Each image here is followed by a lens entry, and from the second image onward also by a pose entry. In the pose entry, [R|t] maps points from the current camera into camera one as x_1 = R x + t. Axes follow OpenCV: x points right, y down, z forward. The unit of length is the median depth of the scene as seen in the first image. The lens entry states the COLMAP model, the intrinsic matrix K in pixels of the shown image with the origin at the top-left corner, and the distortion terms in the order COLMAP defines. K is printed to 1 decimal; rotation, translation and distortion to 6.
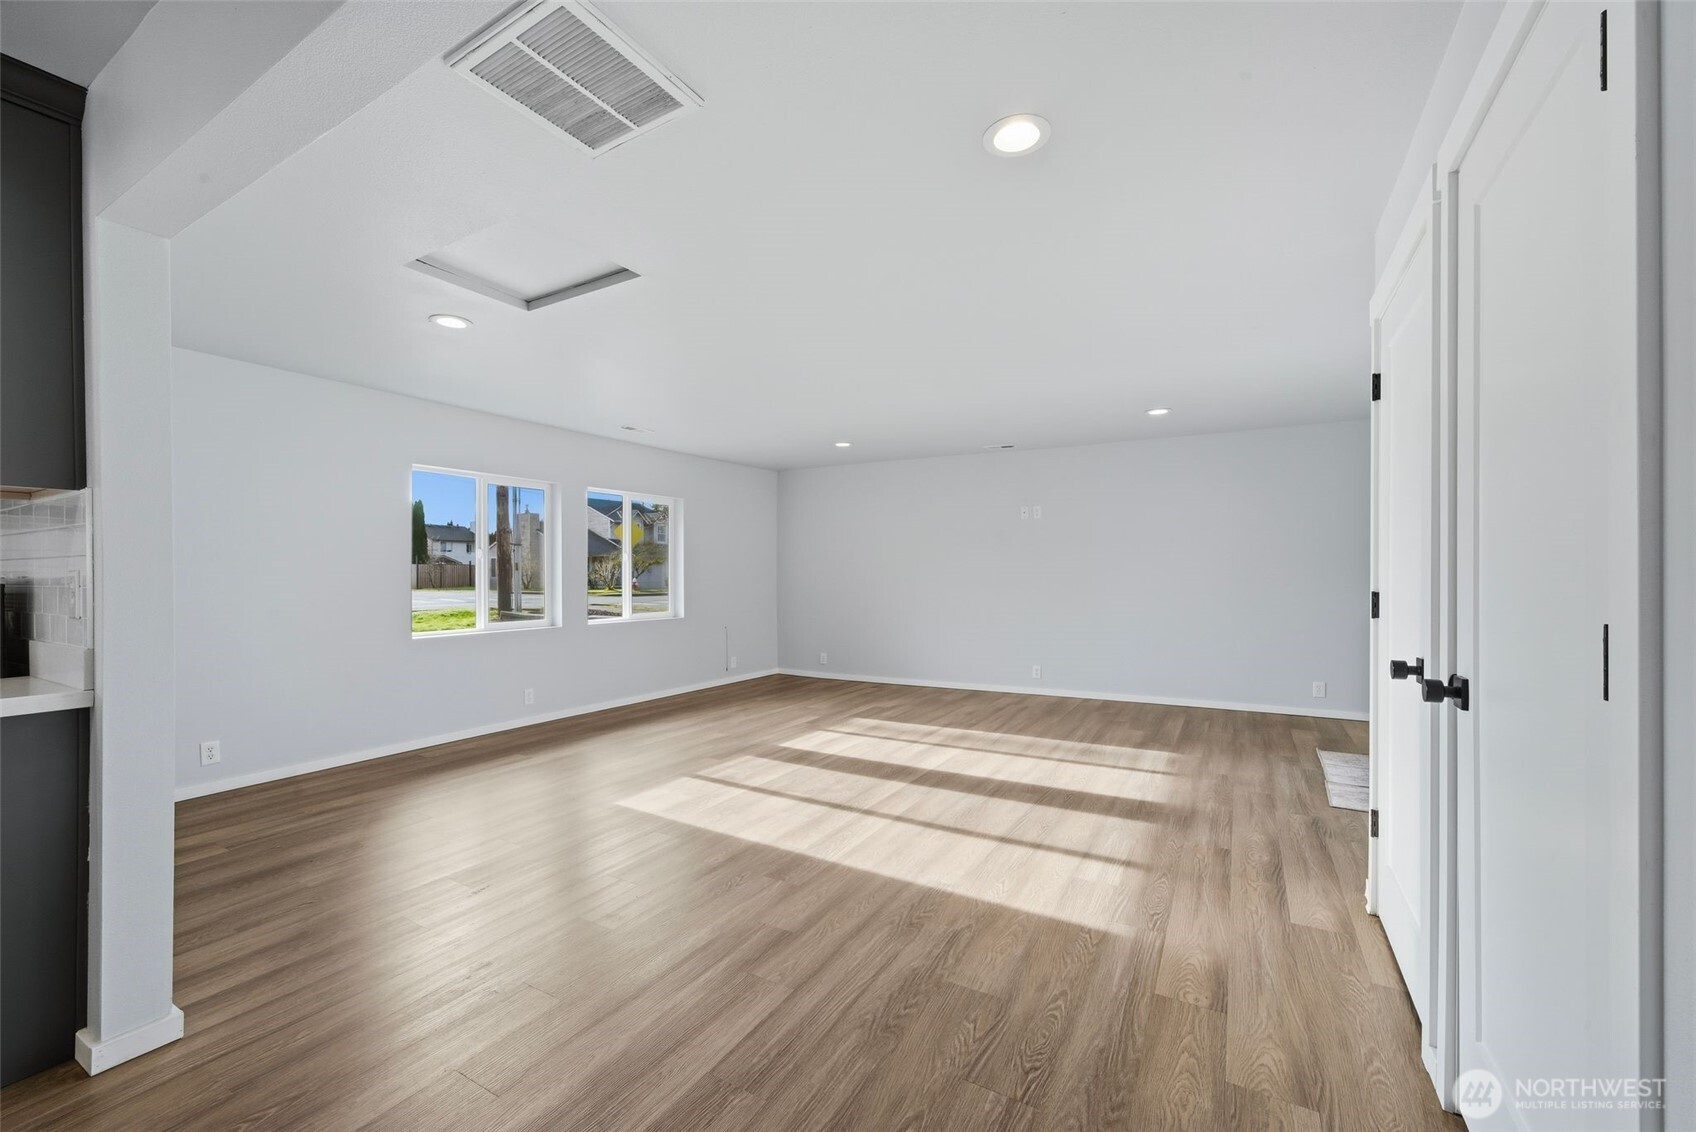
lens RADIAL K [[688.7, 0, 854.5], [0, 688.7, 571.2], [0, 0, 1]] dist [-0.008140, -0.000097]
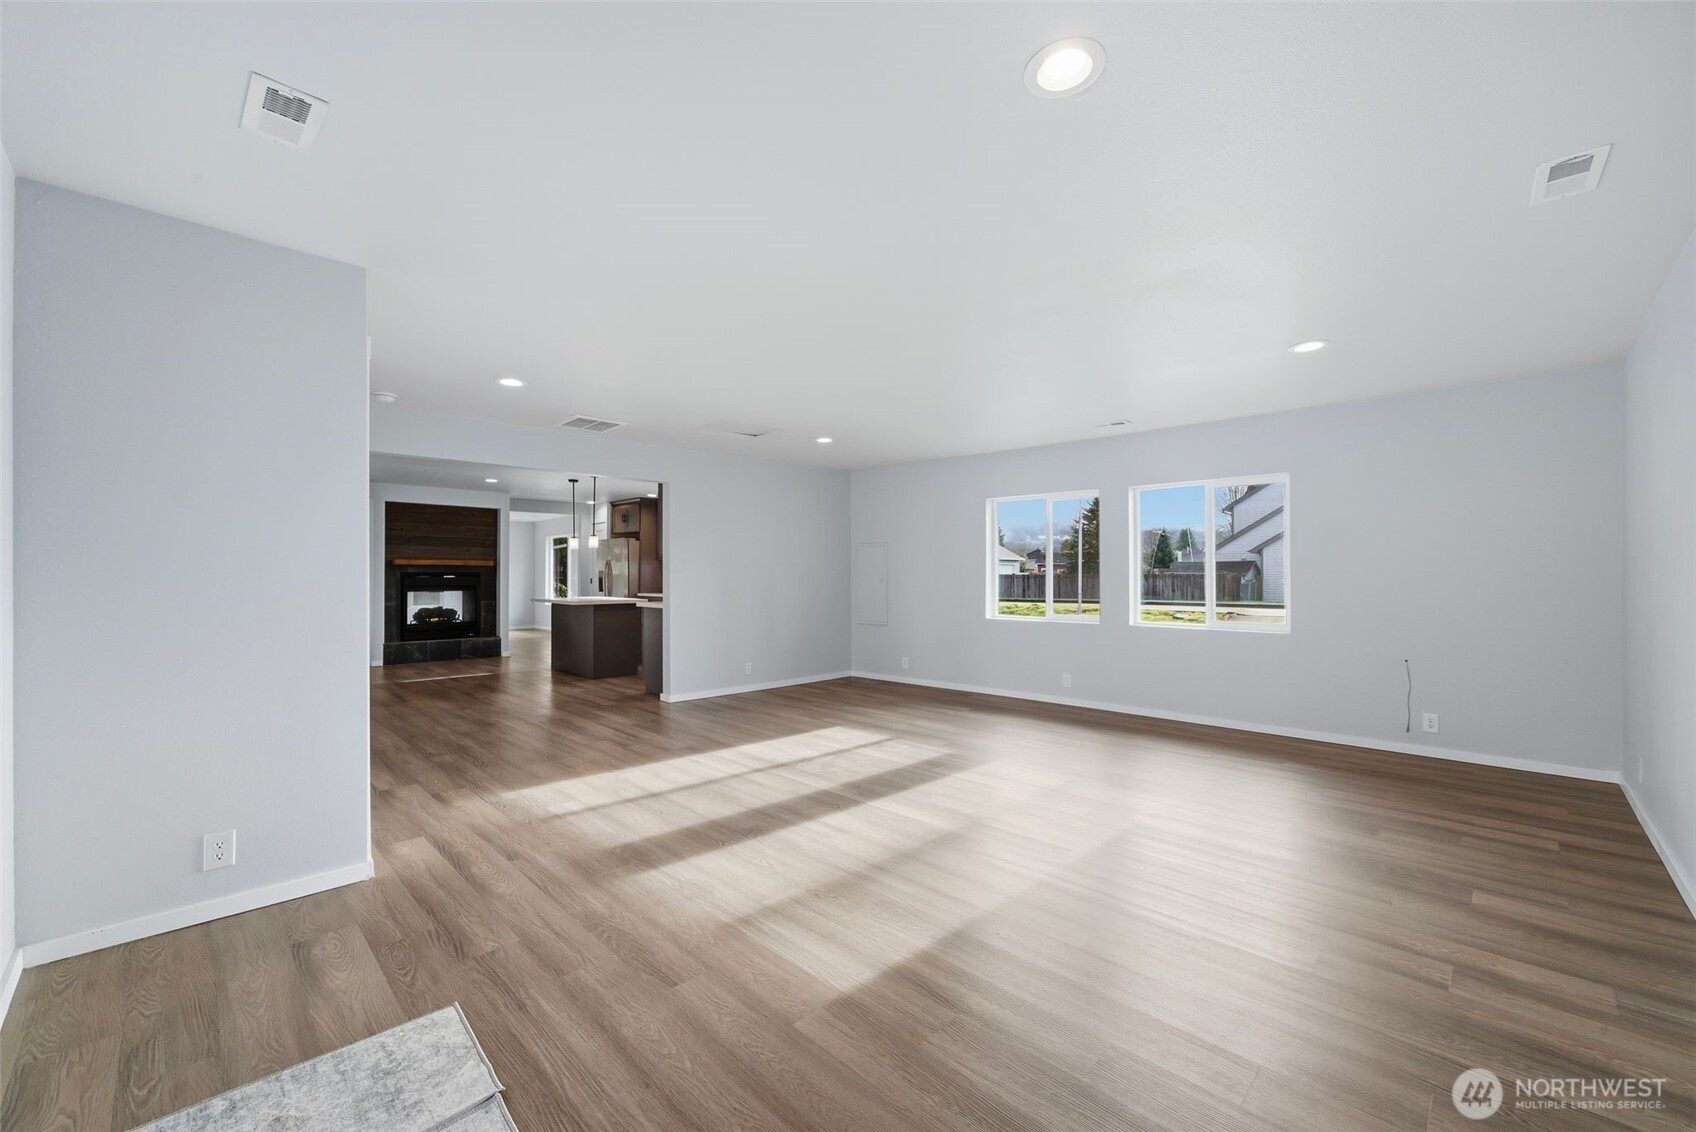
lens RADIAL K [[688.7, 0, 854.5], [0, 688.7, 571.2], [0, 0, 1]] dist [-0.008140, -0.000097]
pose [[-0.276993, -0.004168, -0.960863, 1.193148], [0.013004, 0.999883, -0.008086, 0.000547], [0.960784, -0.014735, -0.276906, 1.537749]]
